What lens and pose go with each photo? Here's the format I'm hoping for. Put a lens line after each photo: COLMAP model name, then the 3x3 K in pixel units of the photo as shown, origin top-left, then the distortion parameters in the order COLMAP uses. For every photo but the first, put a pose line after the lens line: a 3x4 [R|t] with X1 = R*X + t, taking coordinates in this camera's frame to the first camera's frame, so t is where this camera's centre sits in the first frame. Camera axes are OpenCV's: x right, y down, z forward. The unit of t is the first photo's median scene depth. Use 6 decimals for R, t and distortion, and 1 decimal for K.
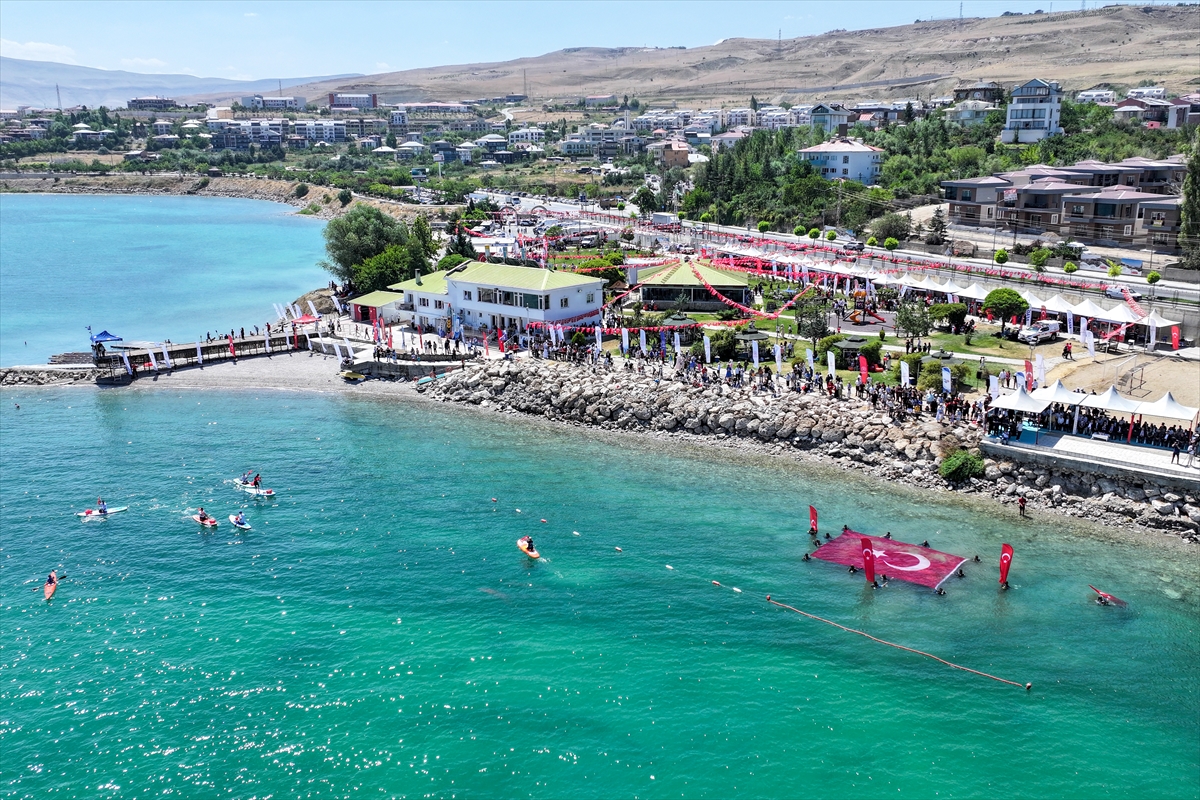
lens RADIAL K [[1005.9, 0, 608.5], [0, 1005.9, 393.2], [0, 0, 1]] dist [0.006977, 0.004254]
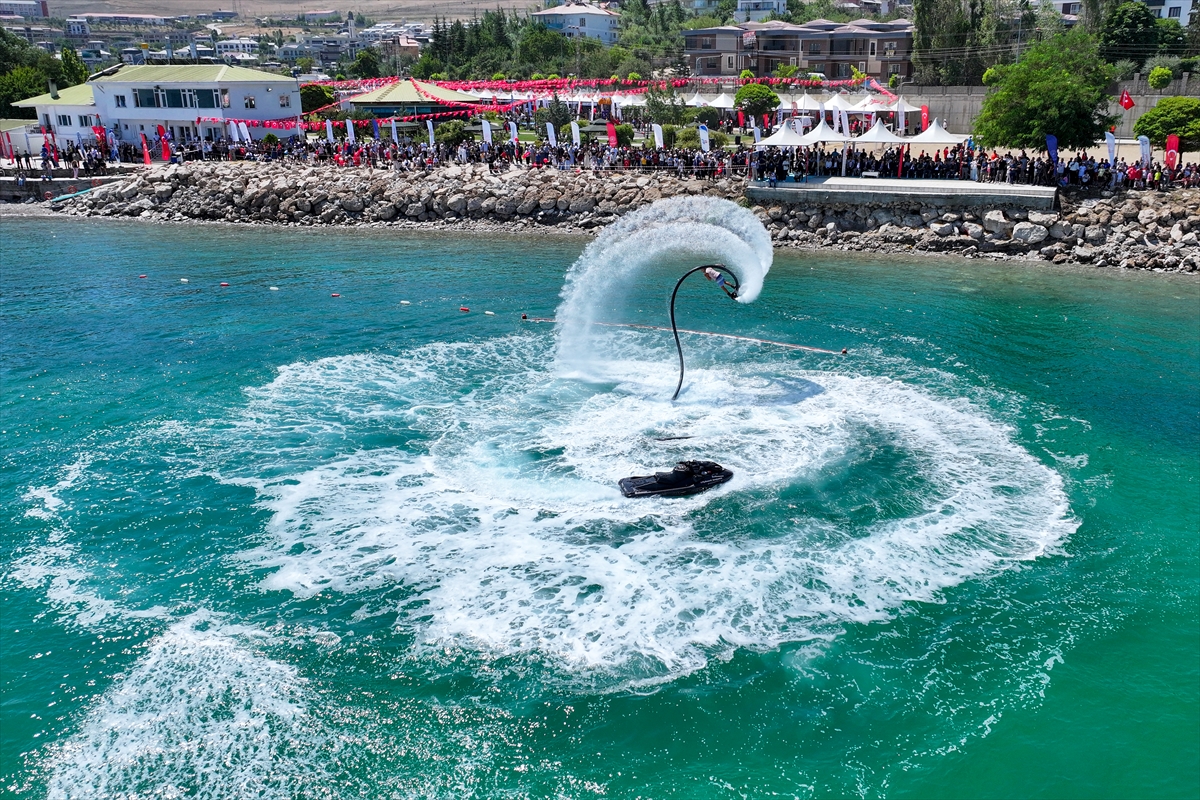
lens RADIAL K [[1005.9, 0, 651.3], [0, 1005.9, 396.8], [0, 0, 1]] dist [0.006977, 0.004254]
pose [[0.959154, -0.085100, 0.269779, 0.026566], [0.068249, 0.995120, 0.071257, 0.107677], [-0.274526, -0.049934, 0.960282, 0.118370]]
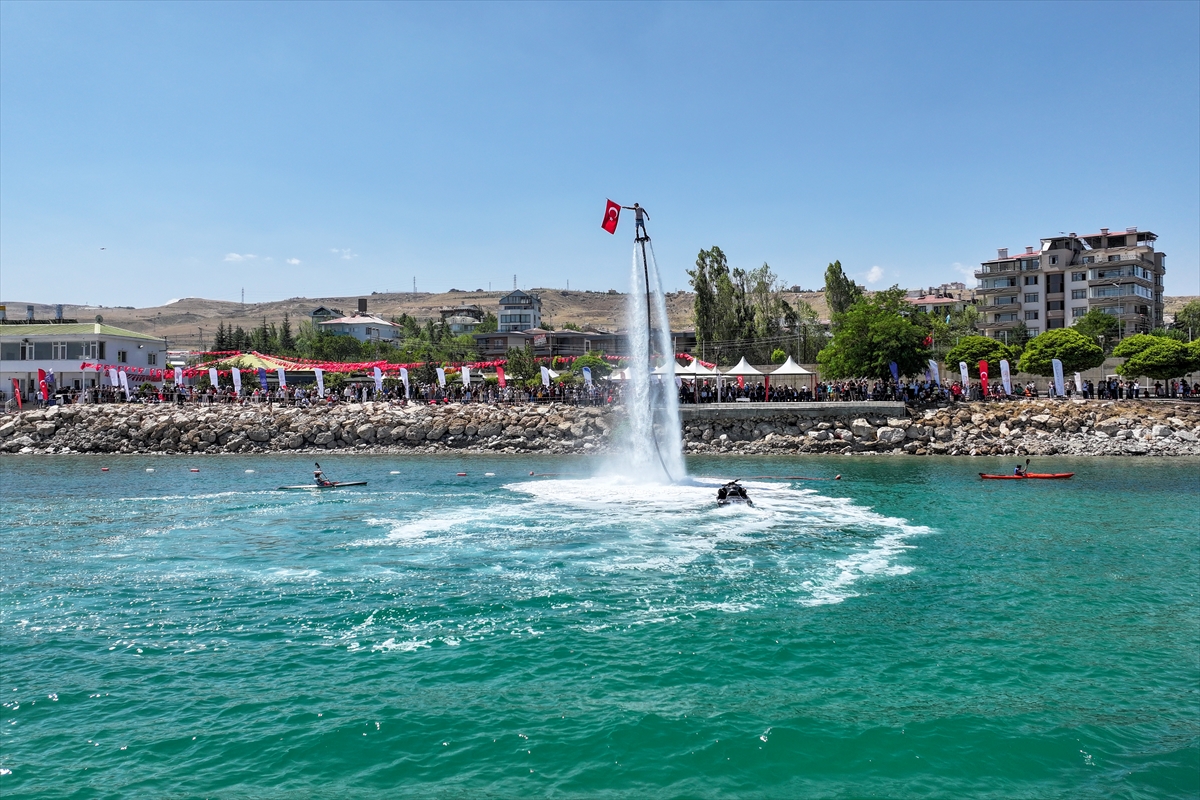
lens RADIAL K [[1005.9, 0, 605.0], [0, 1005.9, 399.1], [0, 0, 1]] dist [0.006977, 0.004254]
pose [[0.870723, 0.008991, 0.491692, -0.103126], [0.116751, 0.967468, -0.224442, 0.172447], [-0.477714, 0.252833, 0.841347, 0.119558]]
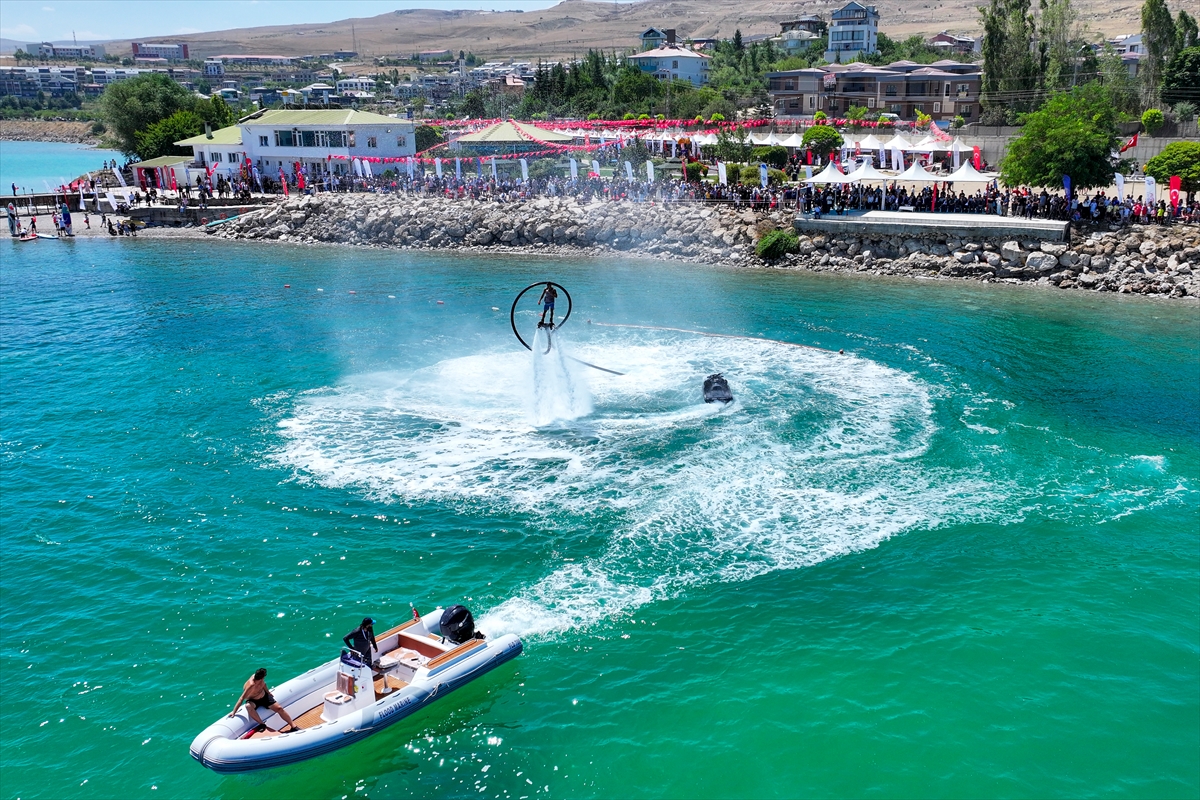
lens RADIAL K [[1005.9, 0, 648.7], [0, 1005.9, 395.3], [0, 0, 1]] dist [0.006977, 0.004254]
pose [[0.982346, -0.050713, 0.180068, 0.027455], [0.045516, 0.998422, 0.032879, 0.122028], [-0.181452, -0.024103, 0.983104, 0.031822]]
